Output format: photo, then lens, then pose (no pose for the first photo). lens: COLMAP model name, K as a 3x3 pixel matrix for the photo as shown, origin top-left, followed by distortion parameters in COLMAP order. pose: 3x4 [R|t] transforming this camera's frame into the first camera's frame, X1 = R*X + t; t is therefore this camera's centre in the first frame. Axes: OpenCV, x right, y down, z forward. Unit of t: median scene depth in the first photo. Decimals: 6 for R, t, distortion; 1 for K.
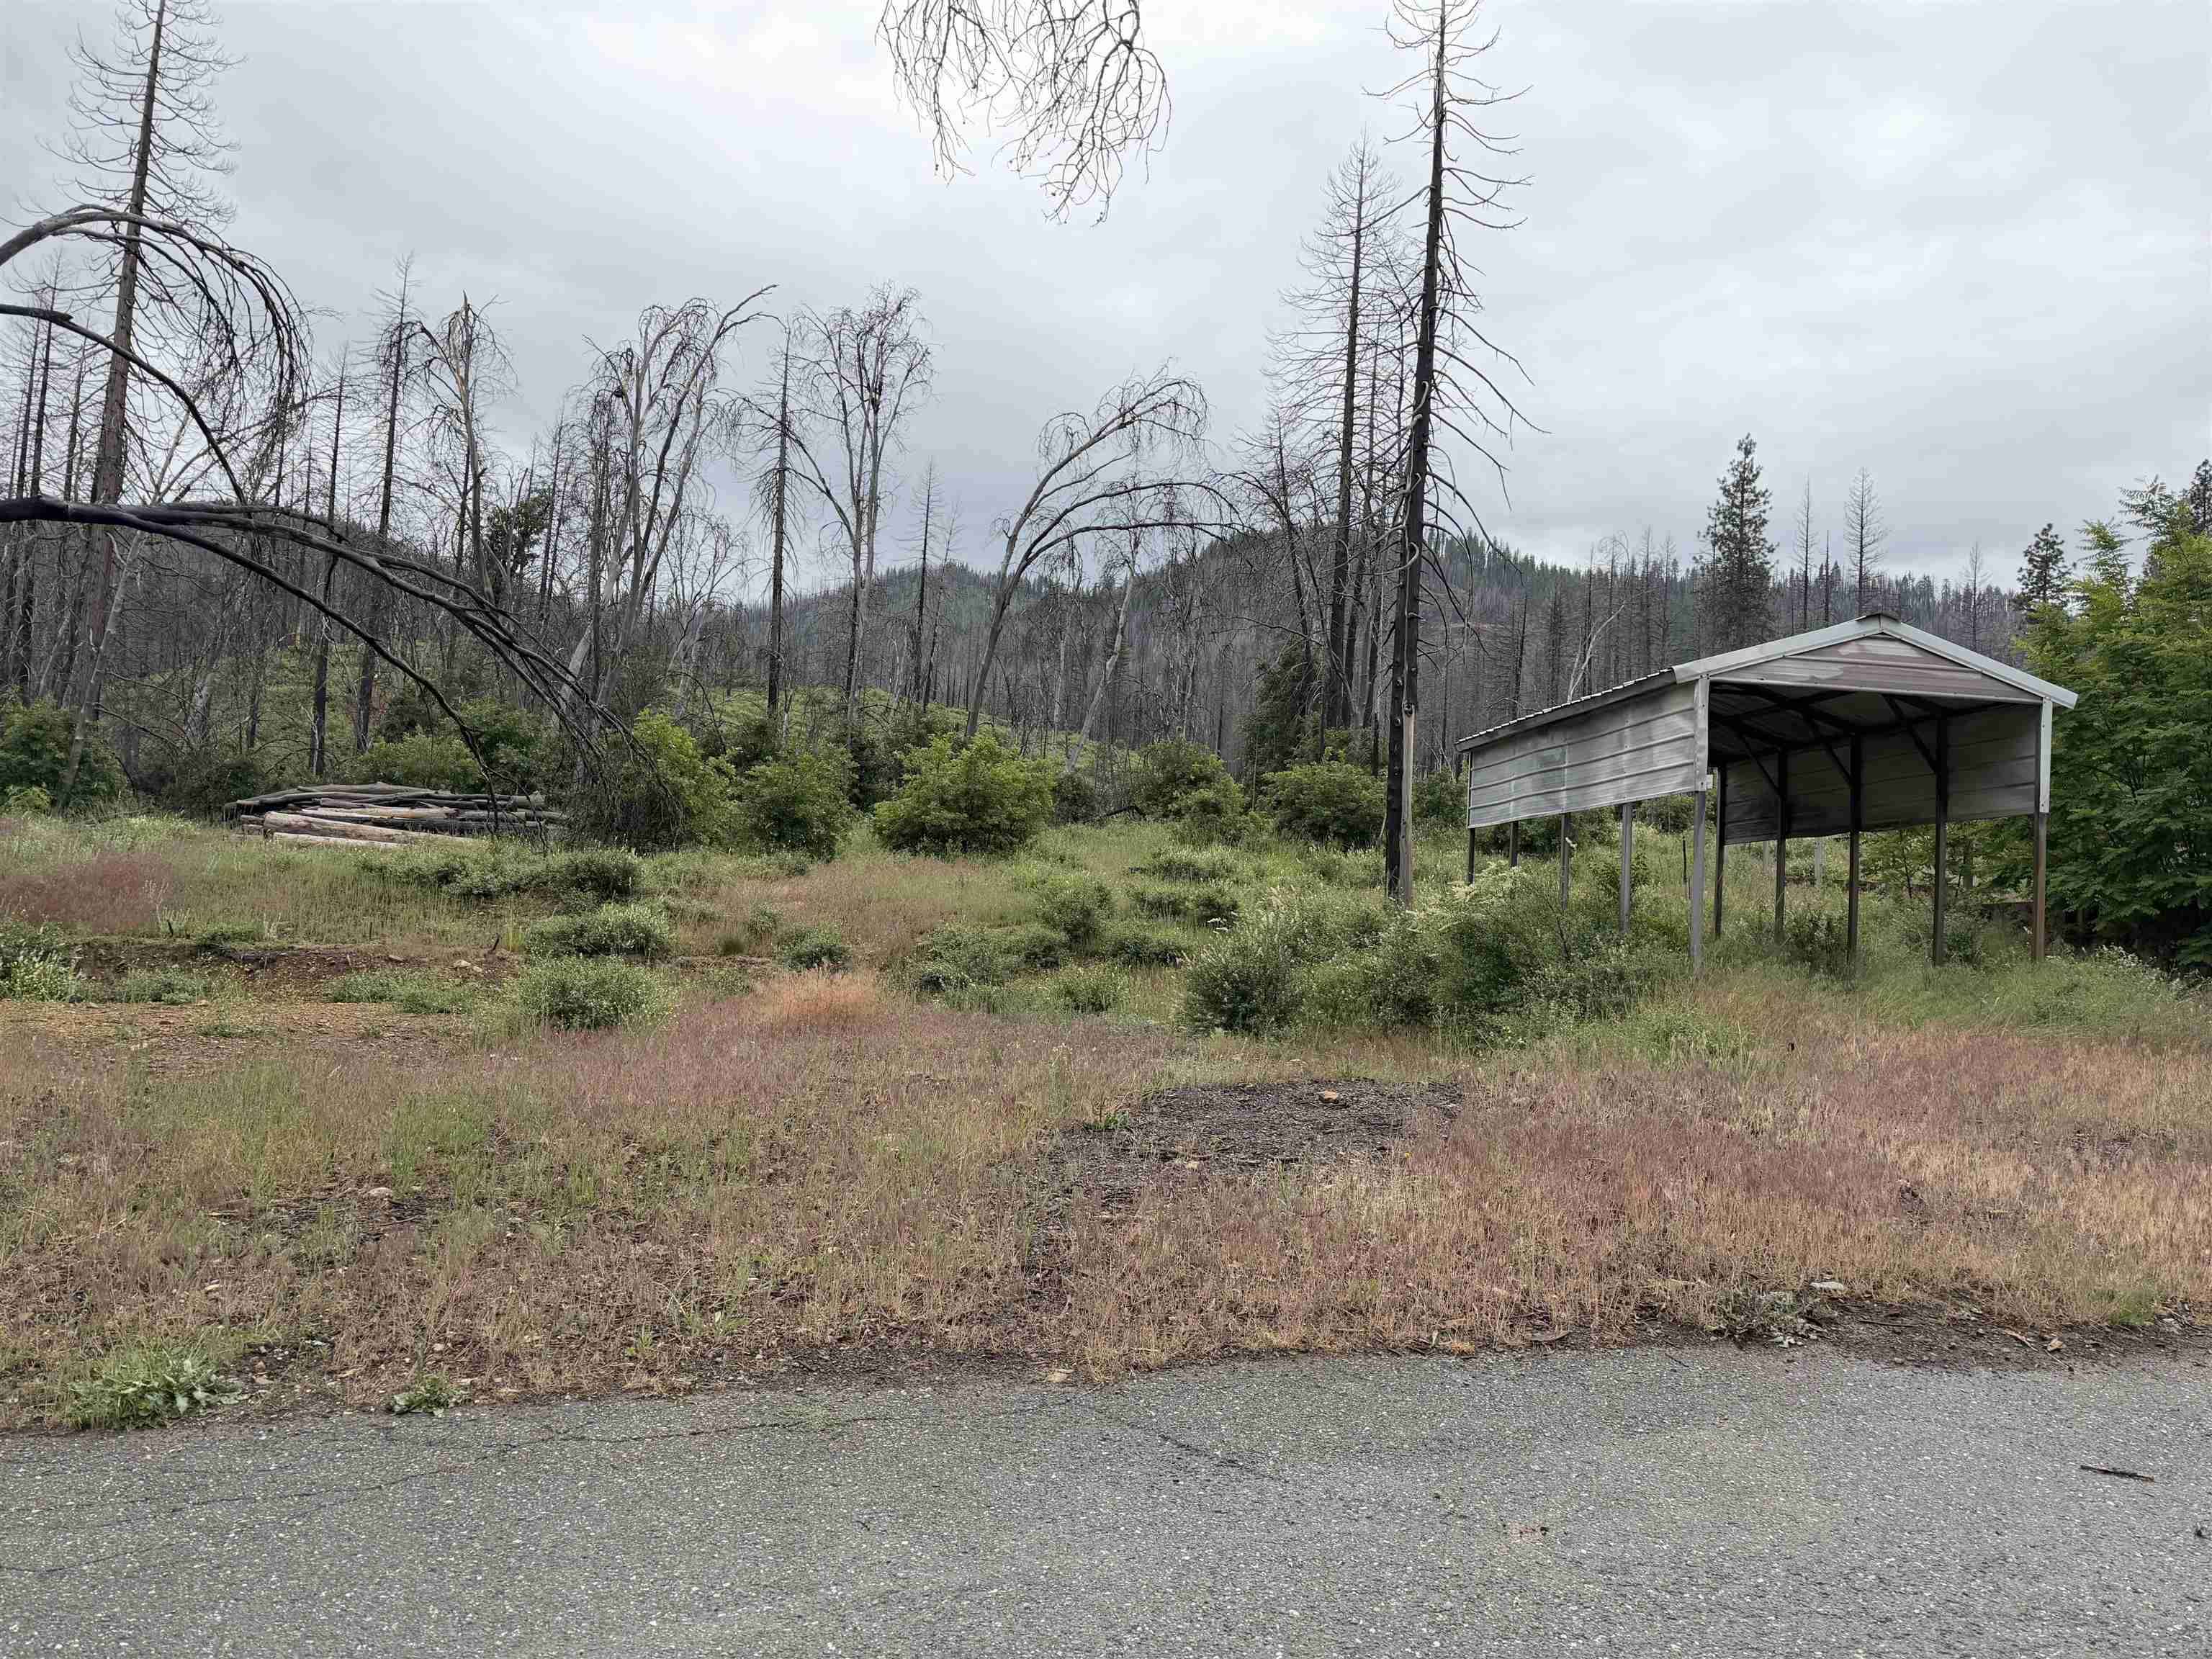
lens RADIAL K [[1491.3, 0, 1116.5], [0, 1491.3, 839.2], [0, 0, 1]] dist [0.092119, -0.107009]
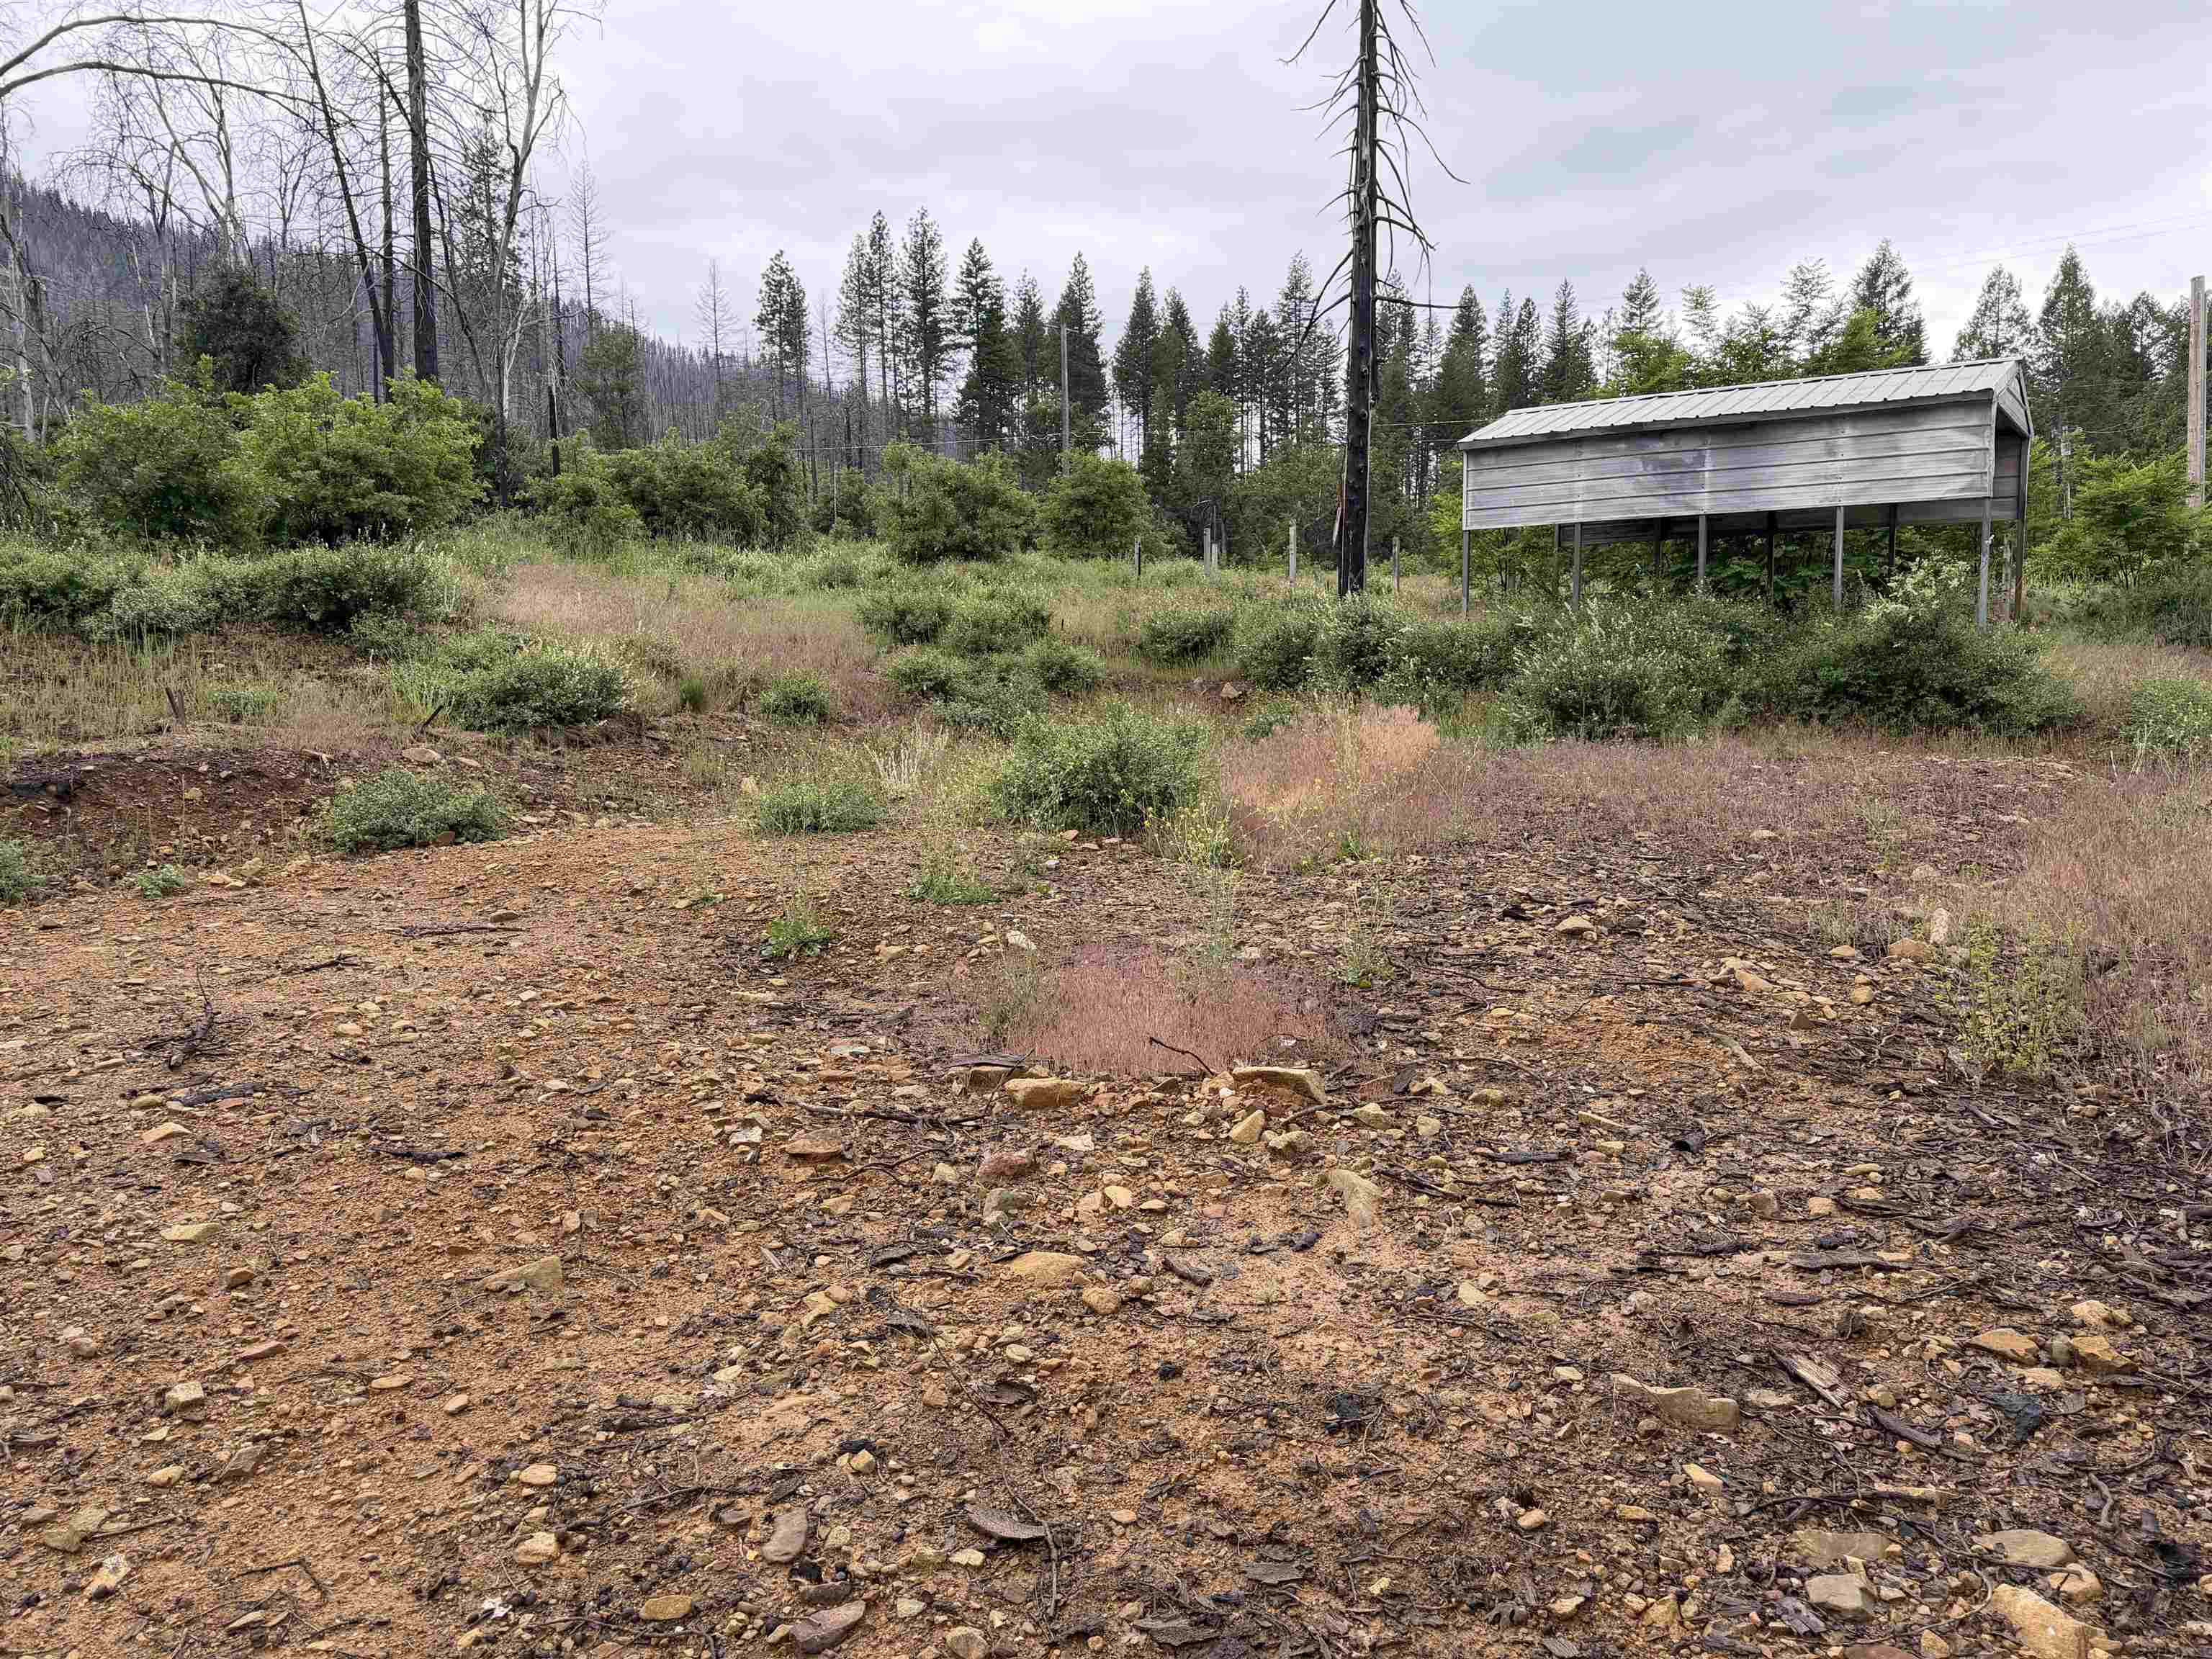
lens RADIAL K [[1533.6, 0, 1106.0], [0, 1533.6, 829.5], [0, 0, 1]] dist [0.084827, -0.122796]
pose [[0.651350, -0.129950, 0.747567, -0.563744], [-0.002940, 0.984786, 0.173747, 0.009796], [-0.758772, -0.115368, 0.641058, 0.400237]]
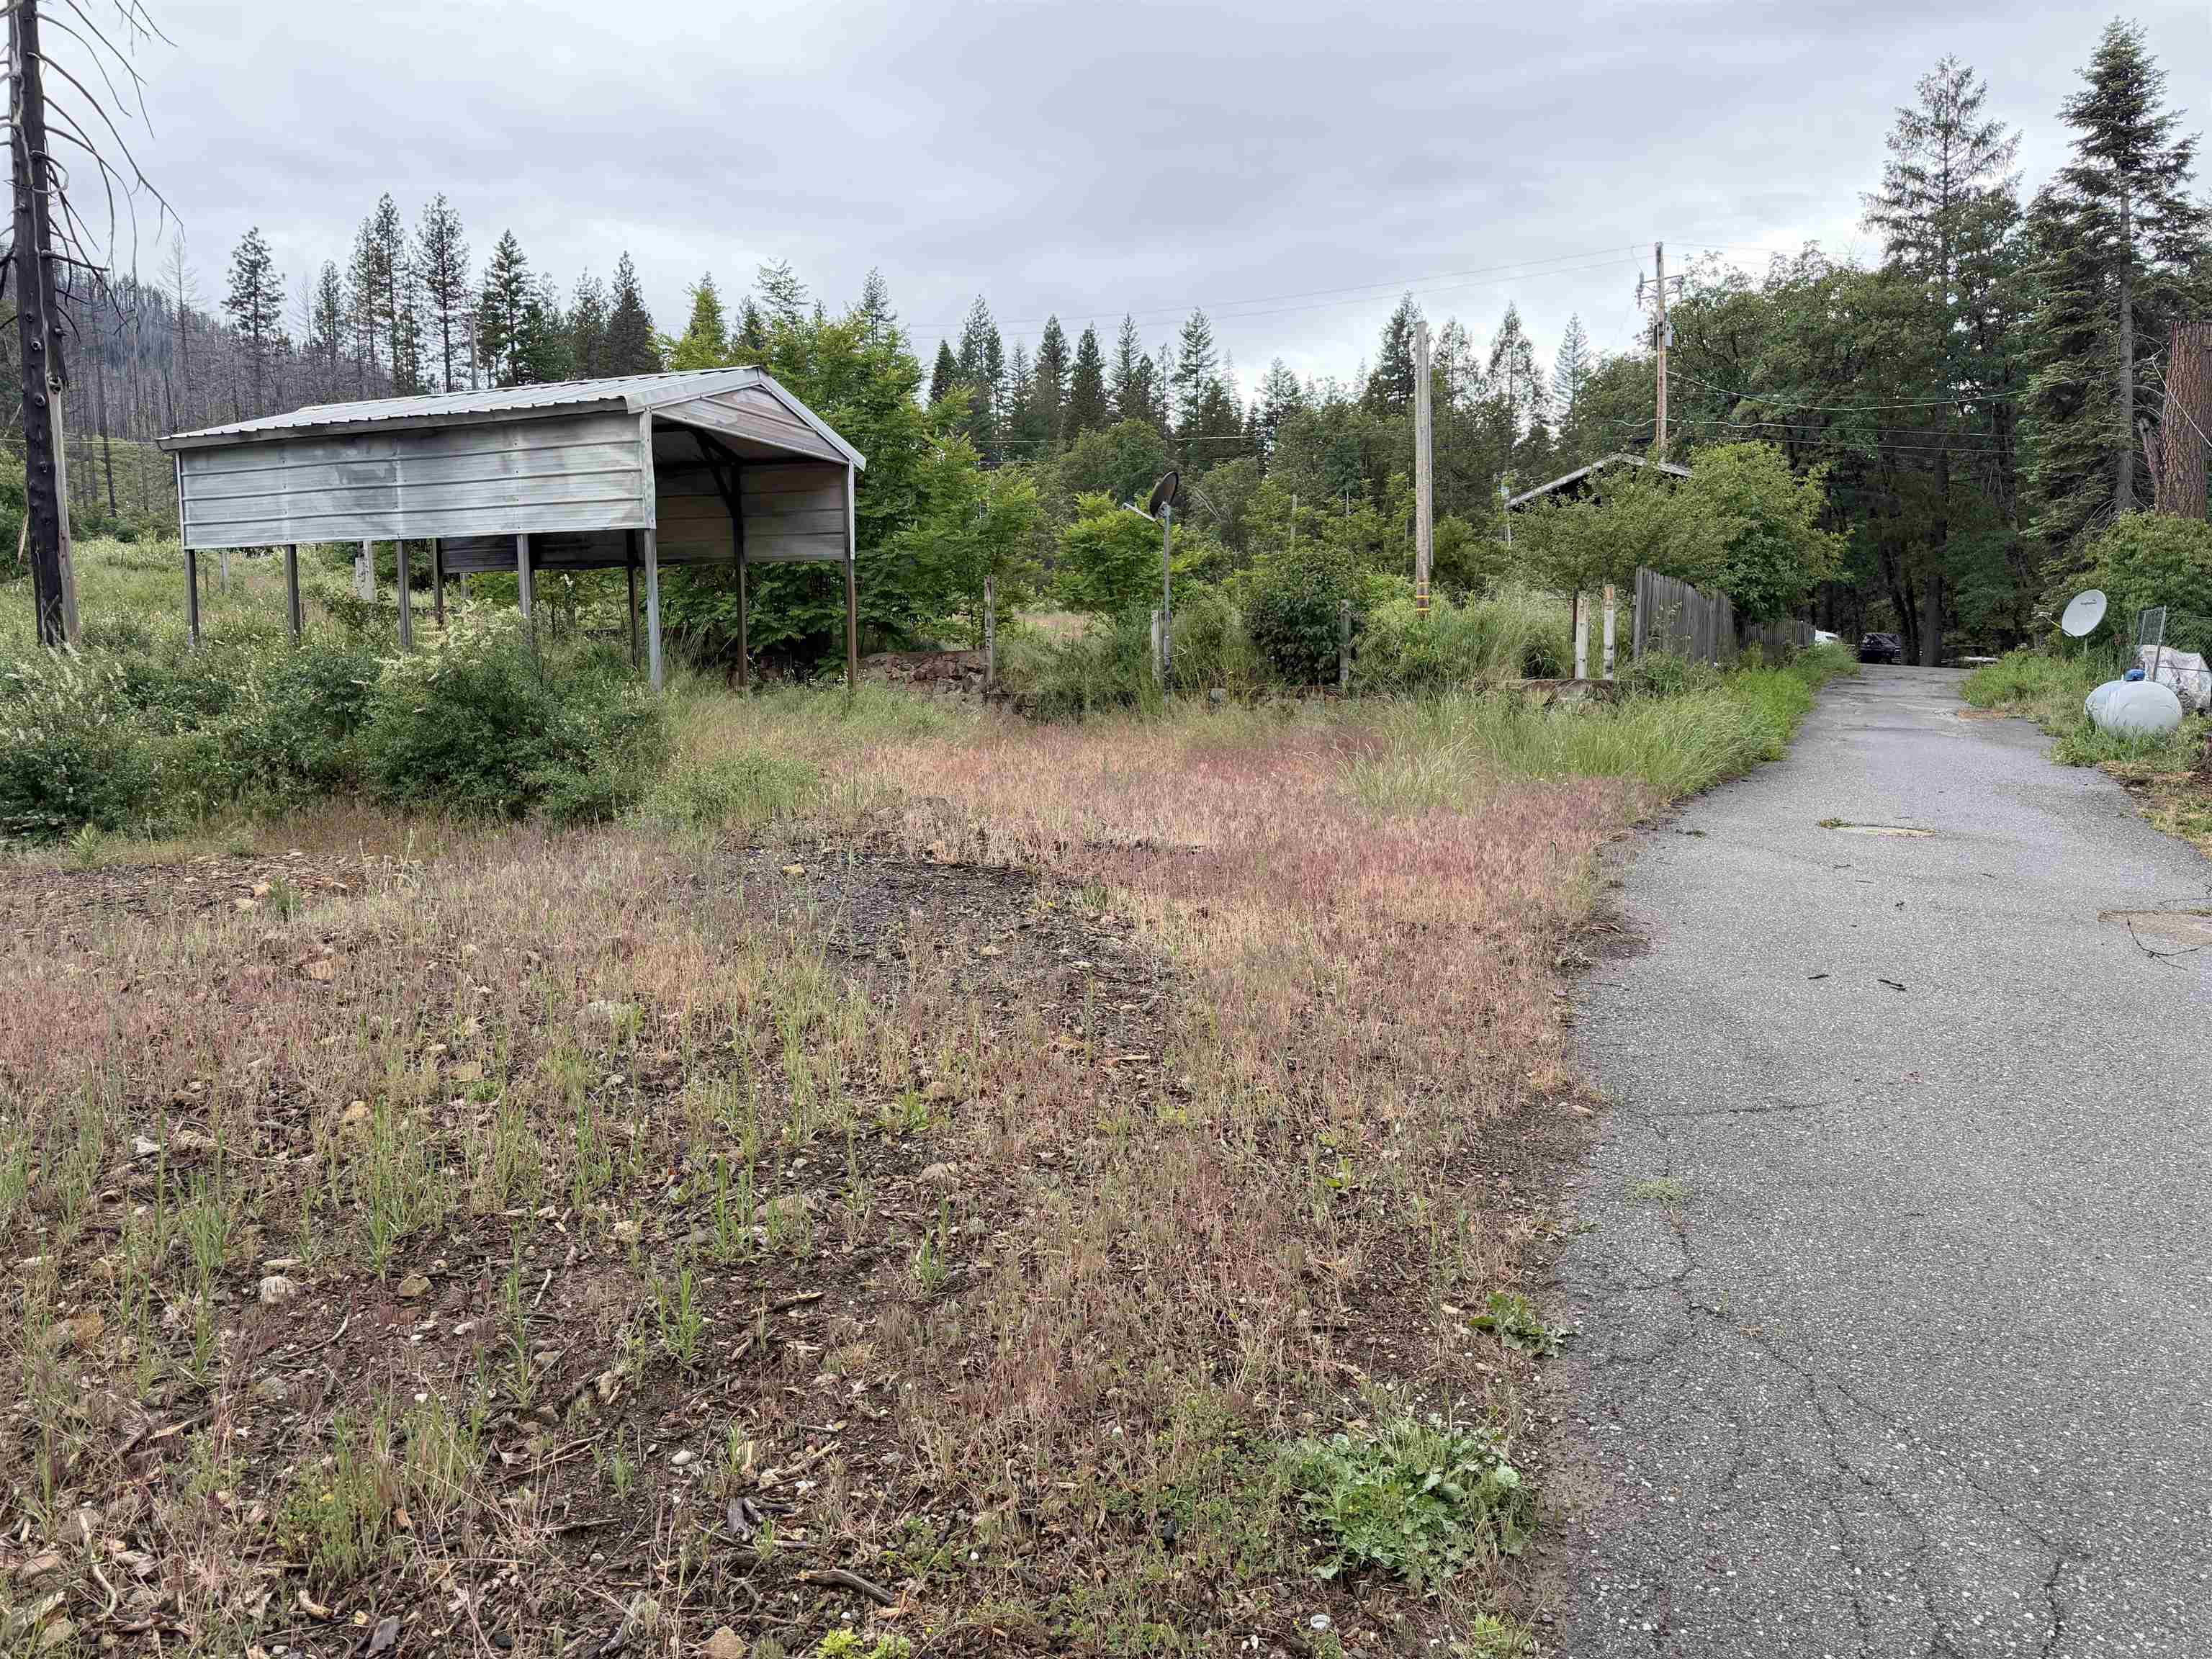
lens RADIAL K [[1518.6, 0, 1104.3], [0, 1518.6, 838.5], [0, 0, 1]] dist [0.048643, -0.059196]
pose [[0.494082, -0.132189, 0.859307, -0.176501], [-0.025861, 0.985702, 0.166502, -0.002949], [-0.869031, -0.104488, 0.483599, 0.117363]]
